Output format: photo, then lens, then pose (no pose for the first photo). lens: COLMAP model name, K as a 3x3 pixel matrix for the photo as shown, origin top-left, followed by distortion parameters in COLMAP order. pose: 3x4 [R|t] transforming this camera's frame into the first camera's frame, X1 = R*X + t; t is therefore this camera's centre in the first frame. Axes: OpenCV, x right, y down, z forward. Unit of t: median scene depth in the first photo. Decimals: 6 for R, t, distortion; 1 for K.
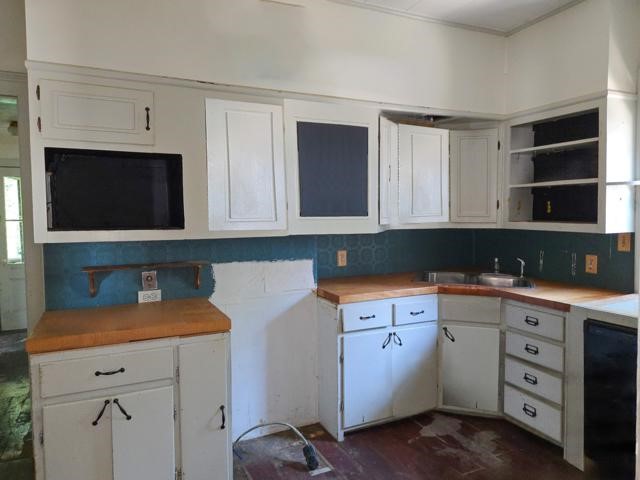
lens RADIAL K [[435.1, 0, 316.7], [0, 435.1, 238.0], [0, 0, 1]] dist [0.019507, -0.000106]
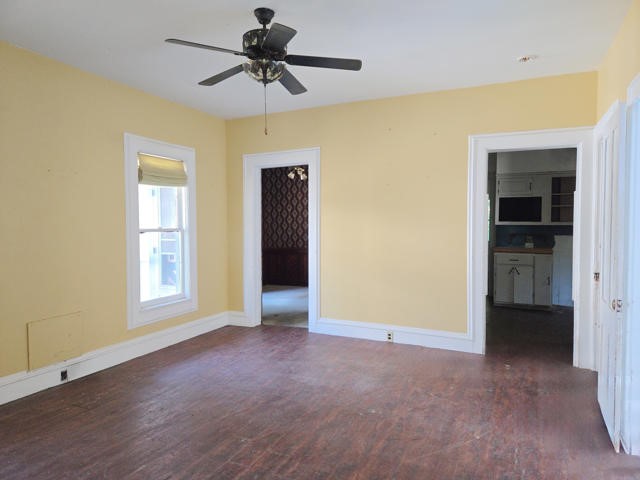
lens RADIAL K [[435.1, 0, 317.5], [0, 435.1, 238.0], [0, 0, 1]] dist [0.019507, -0.000106]
pose [[0.640979, 0.042359, -0.766388, 1.030534], [-0.044429, 0.998850, 0.018049, 0.106877], [0.766271, 0.022481, 0.642124, -2.130075]]
